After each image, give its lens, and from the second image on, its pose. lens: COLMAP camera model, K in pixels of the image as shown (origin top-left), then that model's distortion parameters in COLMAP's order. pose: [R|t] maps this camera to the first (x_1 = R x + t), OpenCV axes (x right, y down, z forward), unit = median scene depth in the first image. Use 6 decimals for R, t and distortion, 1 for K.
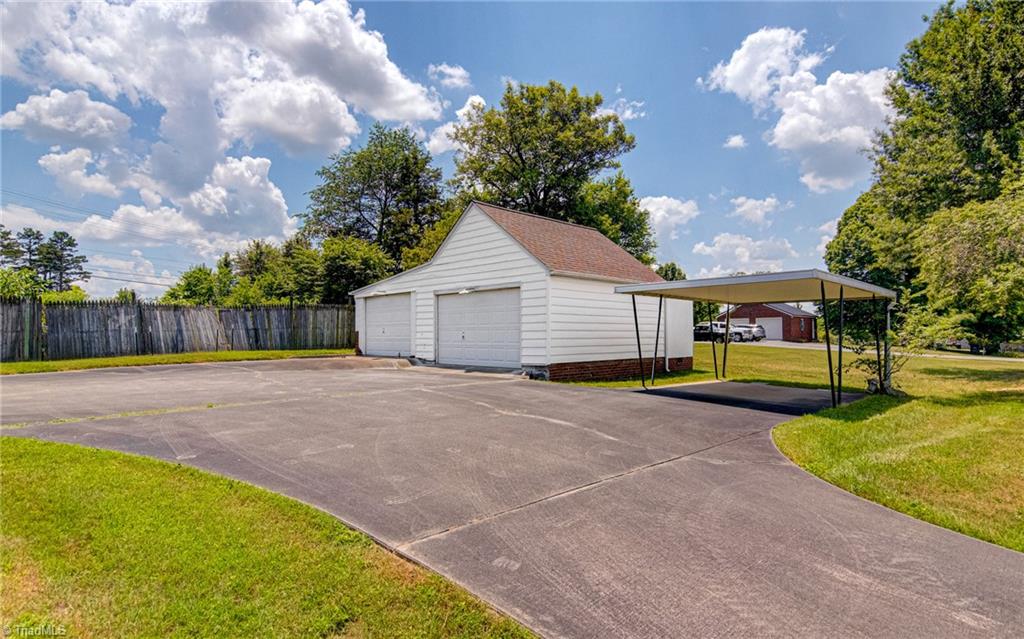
lens RADIAL K [[537.4, 0, 512.5], [0, 537.4, 292.2], [0, 0, 1]] dist [0.001988, -0.020599]
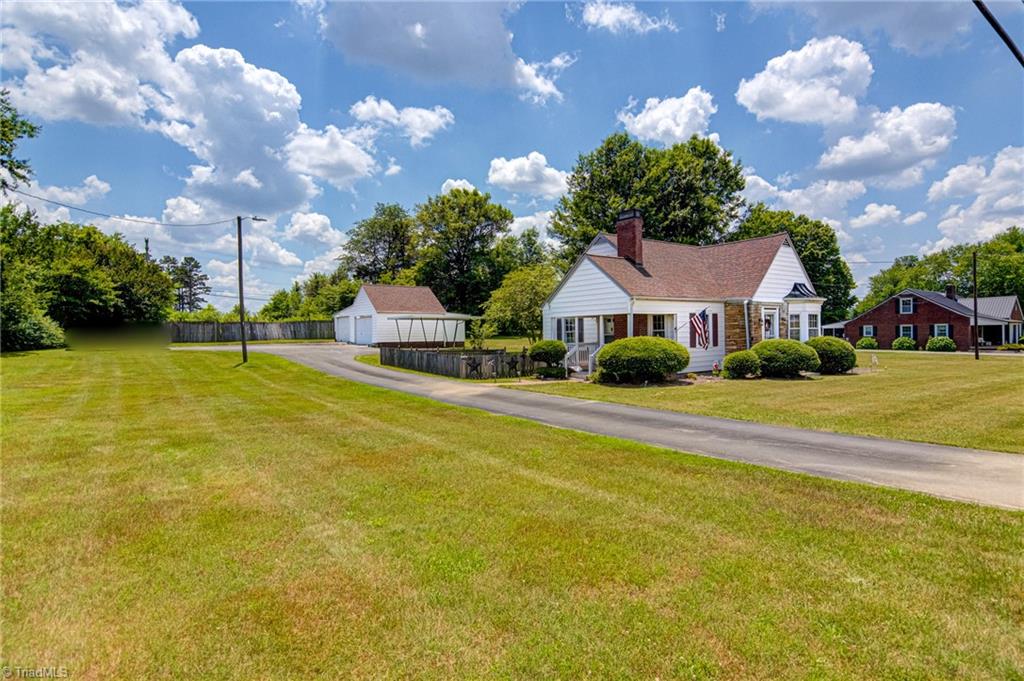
lens RADIAL K [[565.1, 0, 530.0], [0, 565.1, 319.7], [0, 0, 1]] dist [0.001982, -0.019462]
pose [[0.989877, -0.010611, -0.141527, 0.931844], [0.018953, 0.998153, 0.057724, -0.109079], [0.140654, -0.059822, 0.988250, -1.364269]]
